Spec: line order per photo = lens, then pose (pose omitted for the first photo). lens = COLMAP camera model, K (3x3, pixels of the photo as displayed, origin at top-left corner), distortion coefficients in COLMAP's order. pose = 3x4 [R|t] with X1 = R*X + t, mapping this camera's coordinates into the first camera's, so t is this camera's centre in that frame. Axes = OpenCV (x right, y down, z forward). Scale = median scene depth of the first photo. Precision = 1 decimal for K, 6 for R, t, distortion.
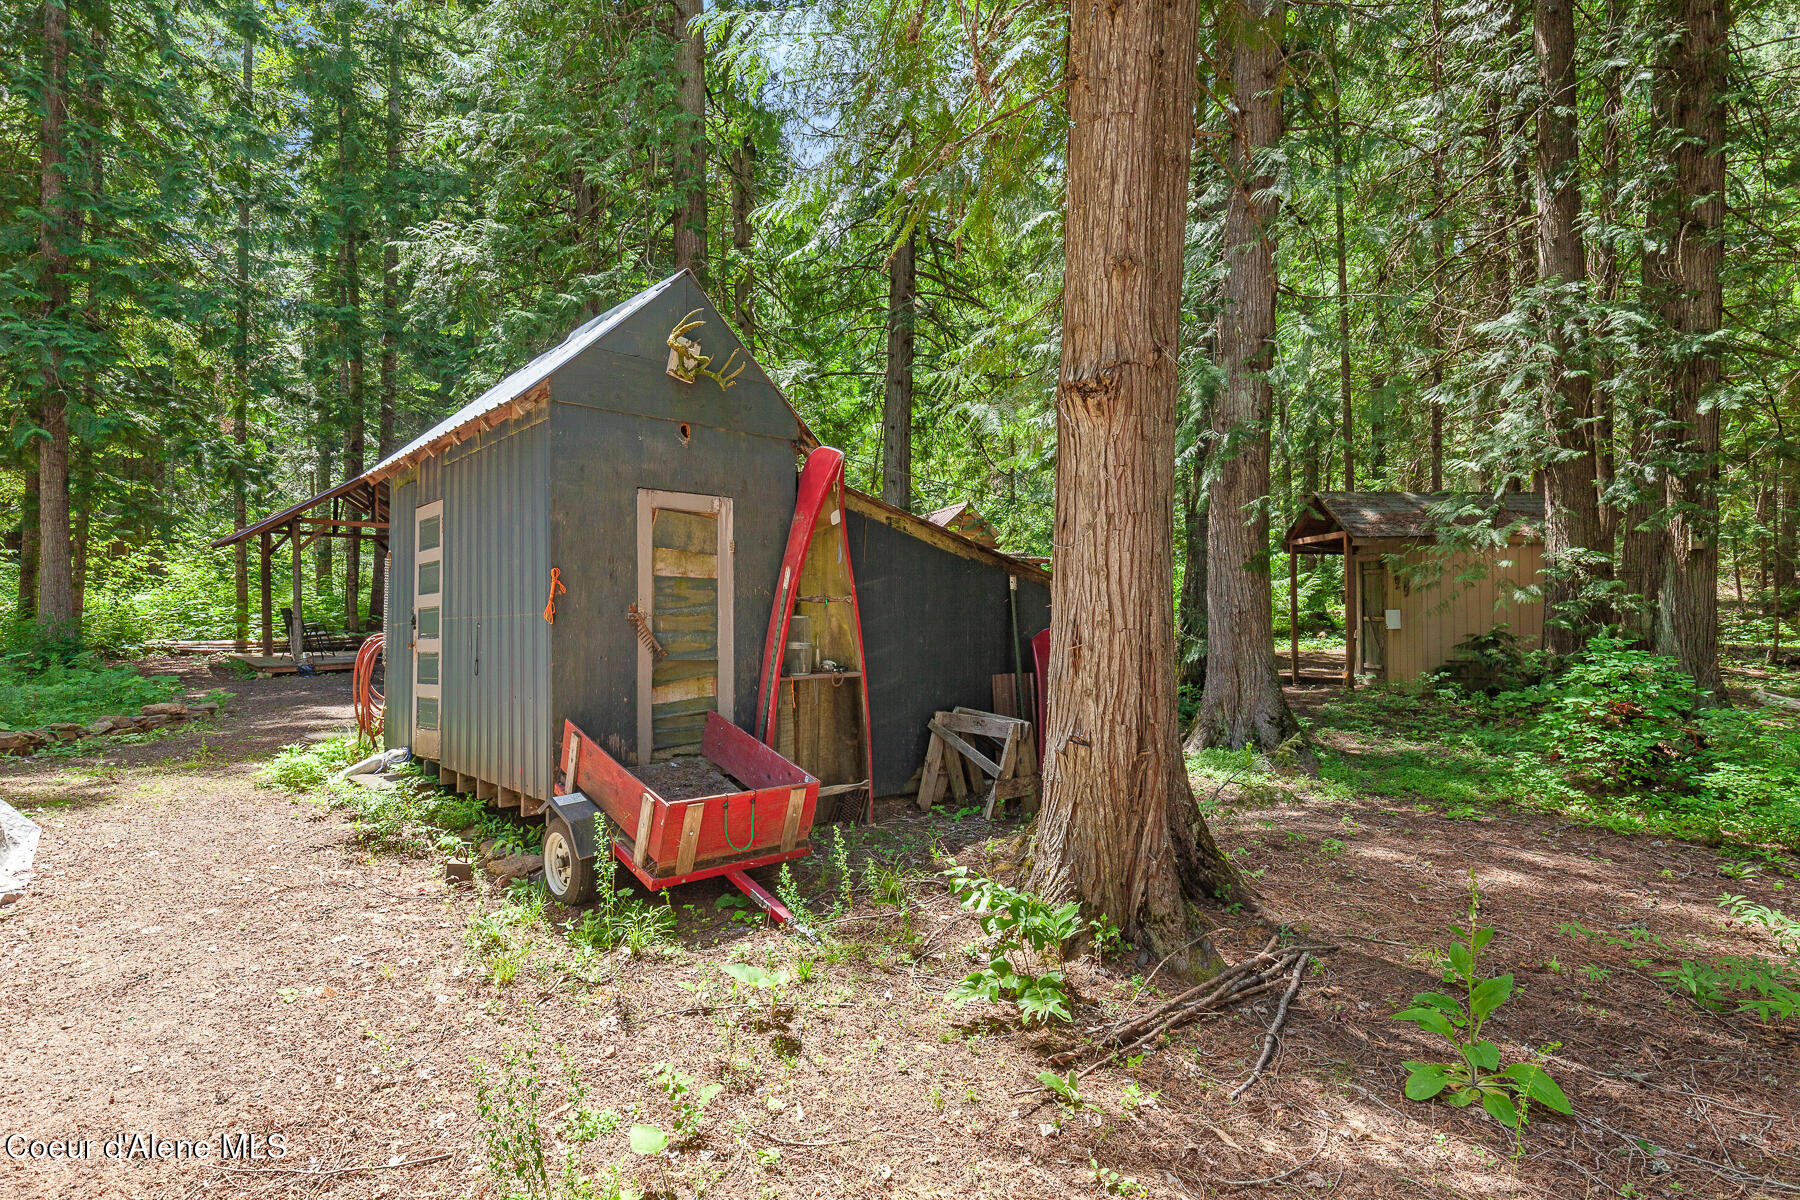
lens RADIAL K [[914.2, 0, 900.0], [0, 914.2, 600.0], [0, 0, 1]] dist [-0.001034, 0.000062]
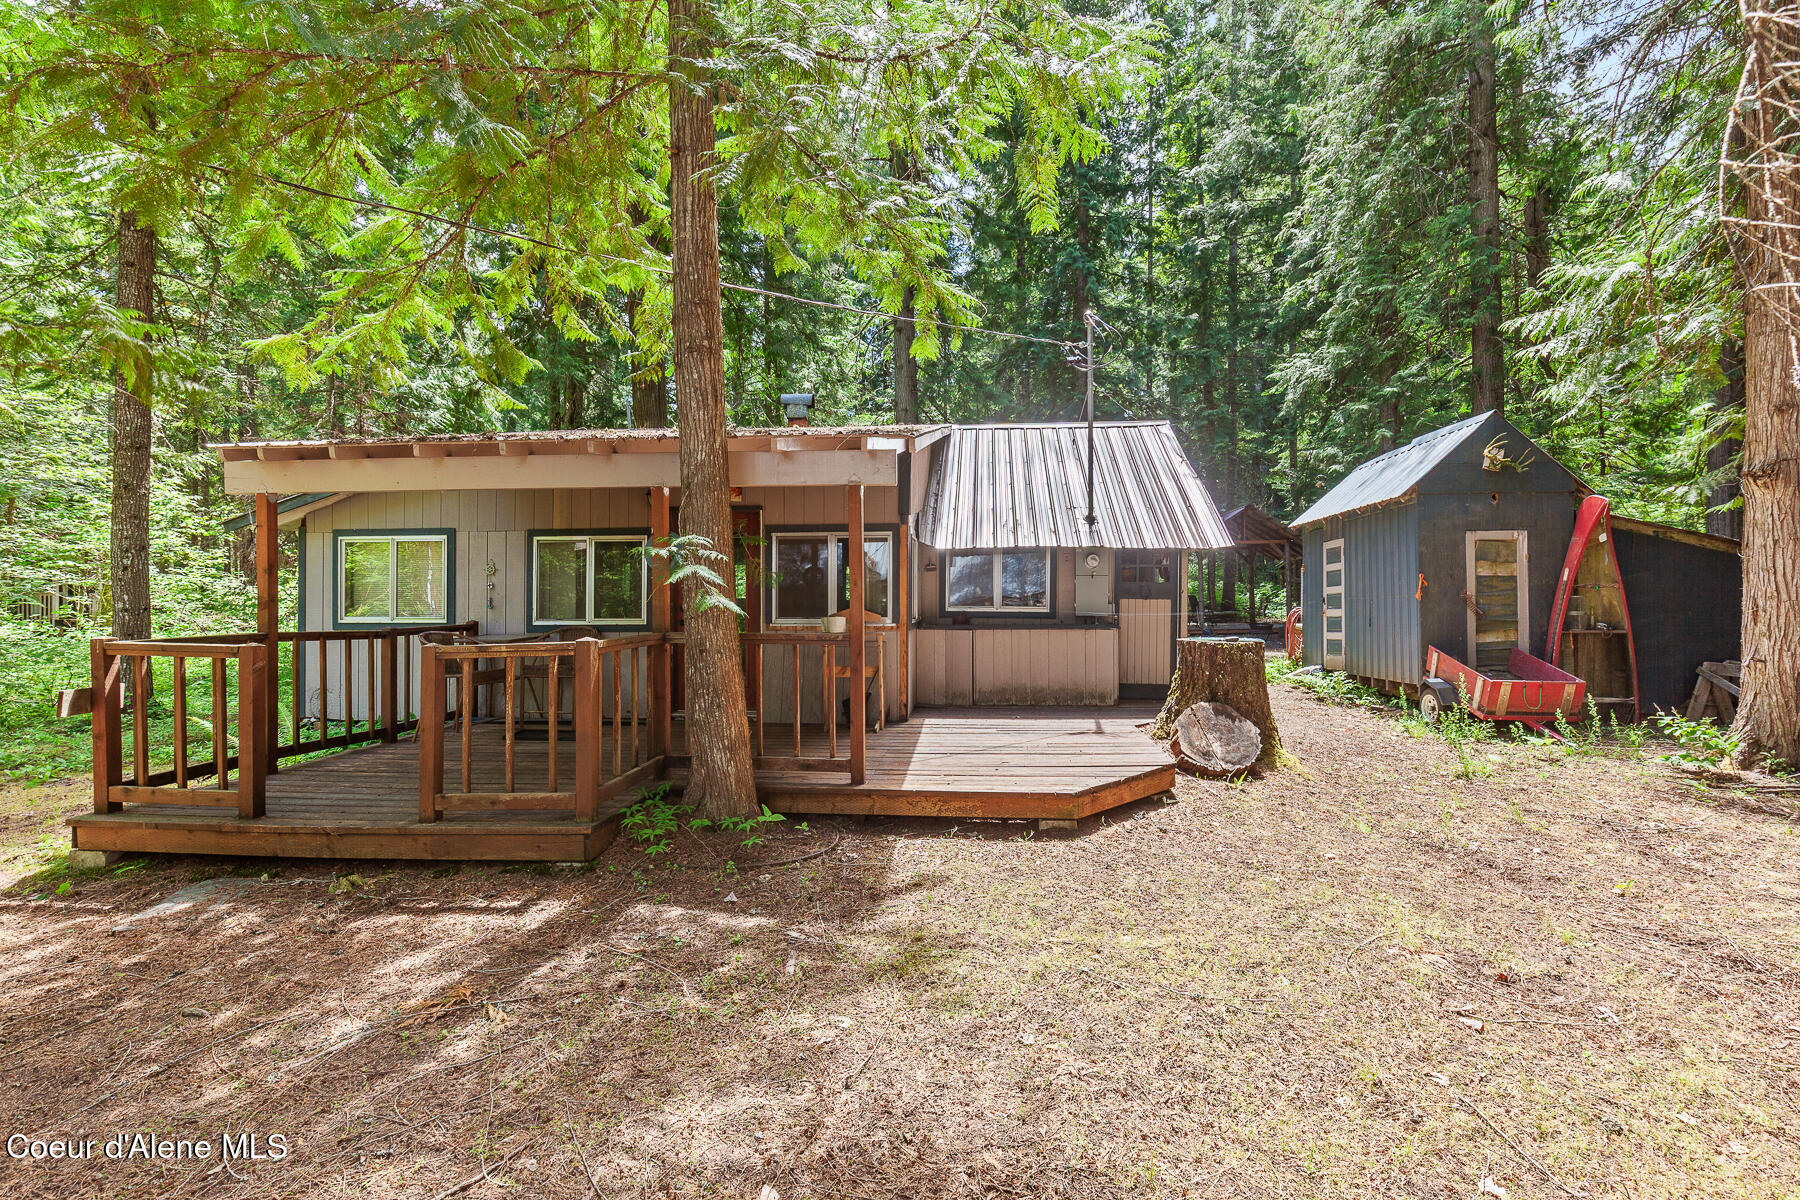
lens RADIAL K [[809.9, 0, 894.9], [0, 809.9, 596.4], [0, 0, 1]] dist [0.002838, 0.000244]
pose [[0.662578, -0.007909, -0.748951, 0.199011], [0.016653, 0.999853, 0.004174, -0.009951], [0.748807, -0.015237, 0.662612, -1.050143]]
